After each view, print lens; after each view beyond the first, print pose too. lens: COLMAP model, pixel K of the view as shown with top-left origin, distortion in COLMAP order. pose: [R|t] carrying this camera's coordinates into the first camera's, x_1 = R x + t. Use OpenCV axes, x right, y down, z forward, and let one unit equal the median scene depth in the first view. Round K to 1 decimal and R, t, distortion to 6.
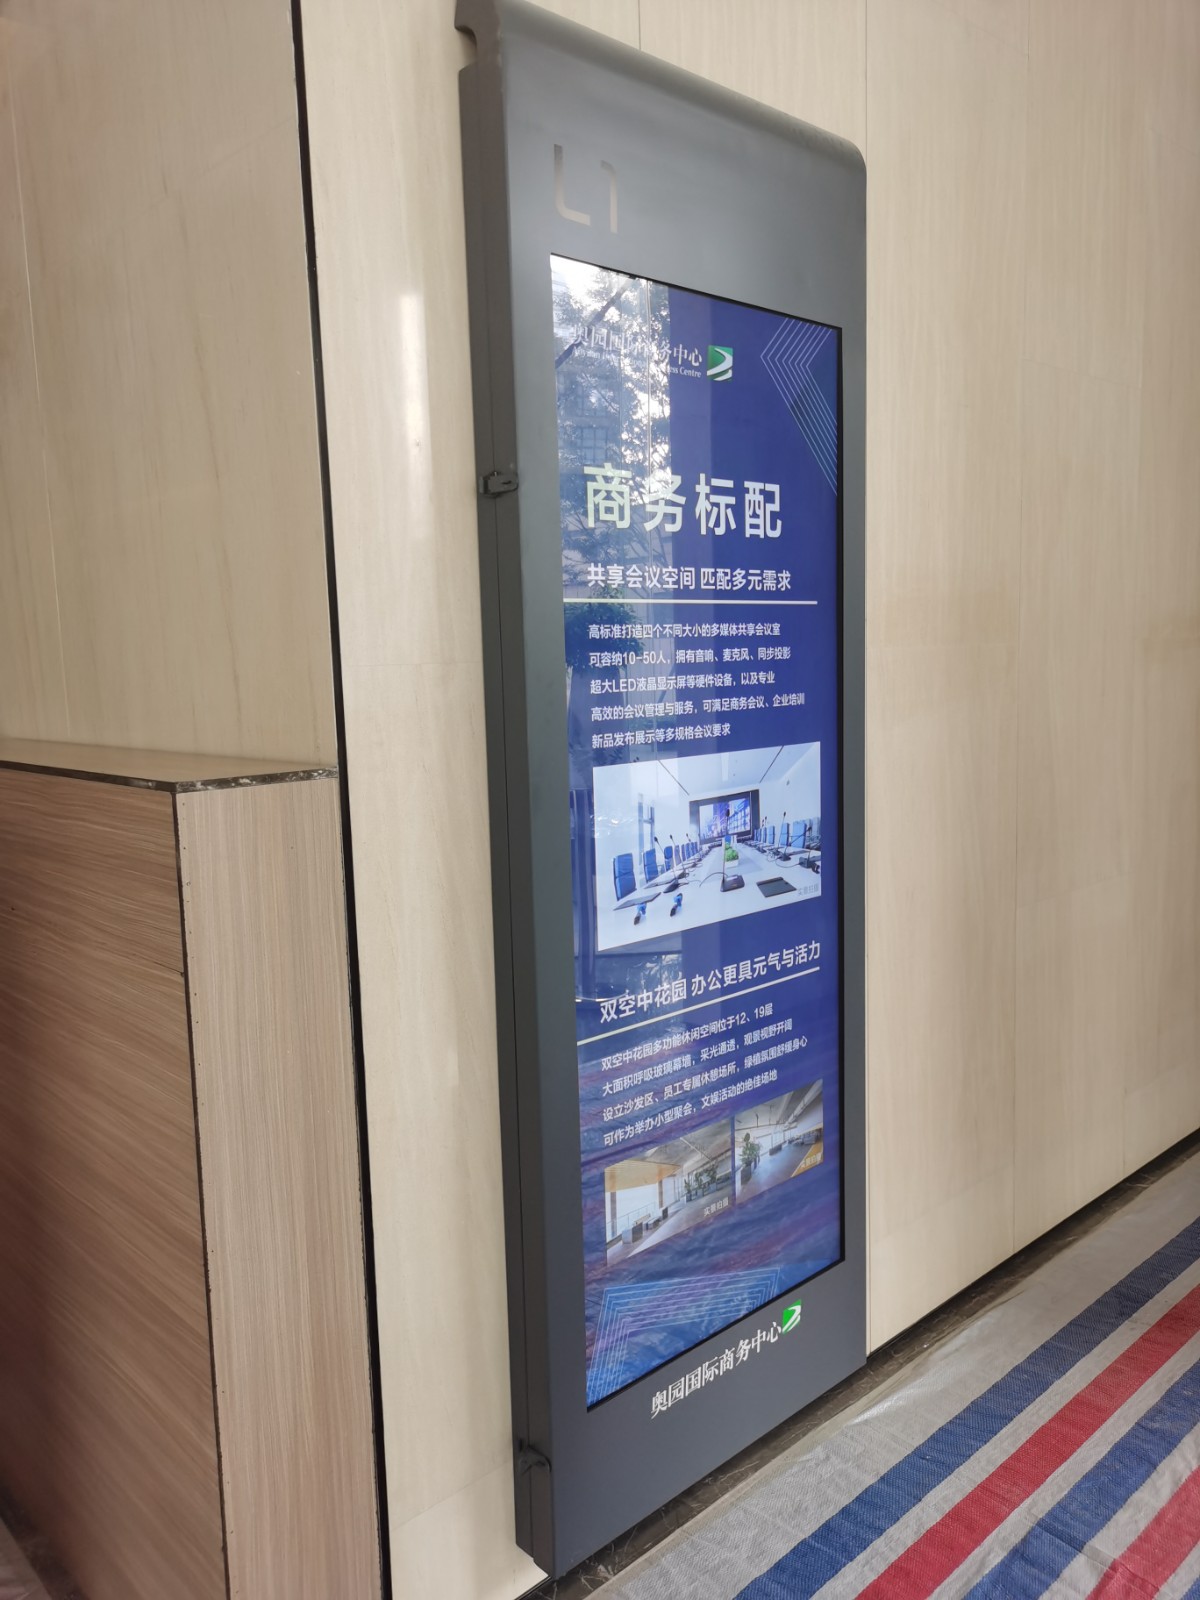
lens RADIAL K [[1234.6, 0, 602.9], [0, 1234.6, 808.9], [0, 0, 1]] dist [0.050436, -0.028973]
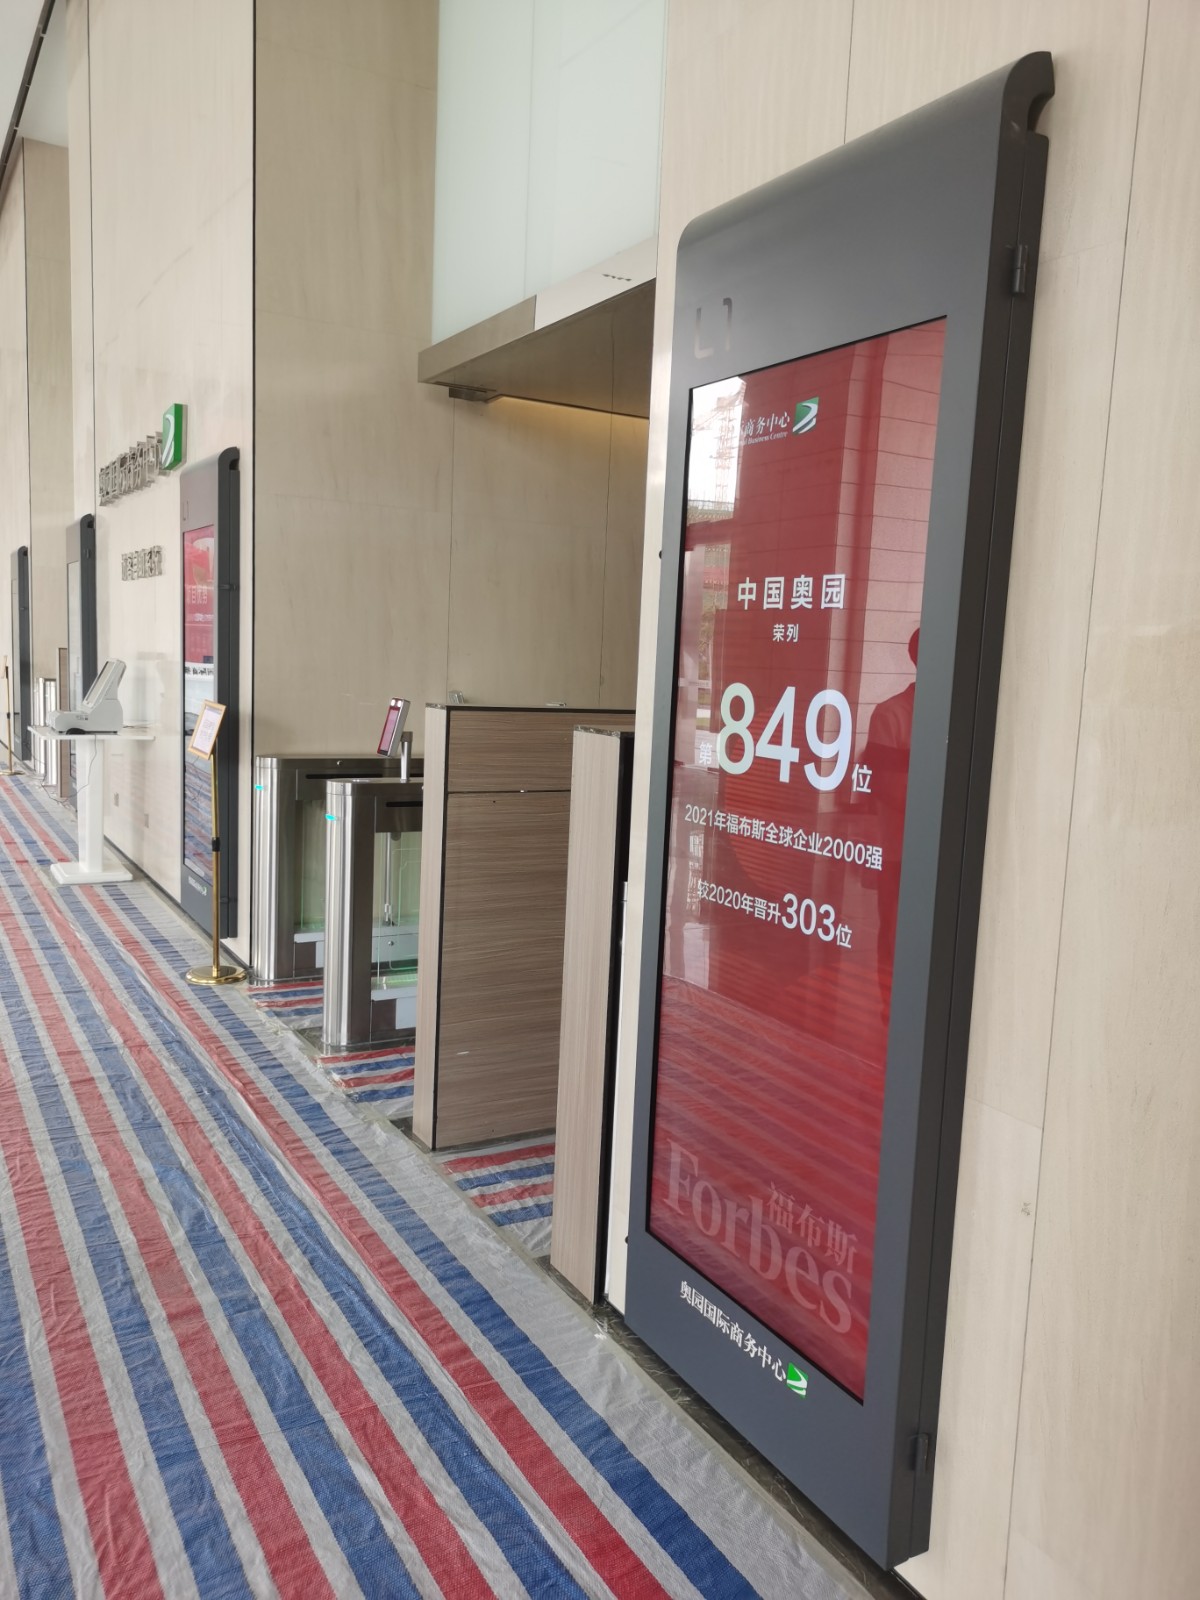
lens RADIAL K [[1234.6, 0, 600.9], [0, 1234.6, 803.2], [0, 0, 1]] dist [0.050436, -0.028973]
pose [[-0.229457, 0.135109, -0.963896, 1.156431], [-0.159217, 0.971769, 0.174114, -0.183316], [0.960208, 0.193421, -0.201468, 1.059398]]
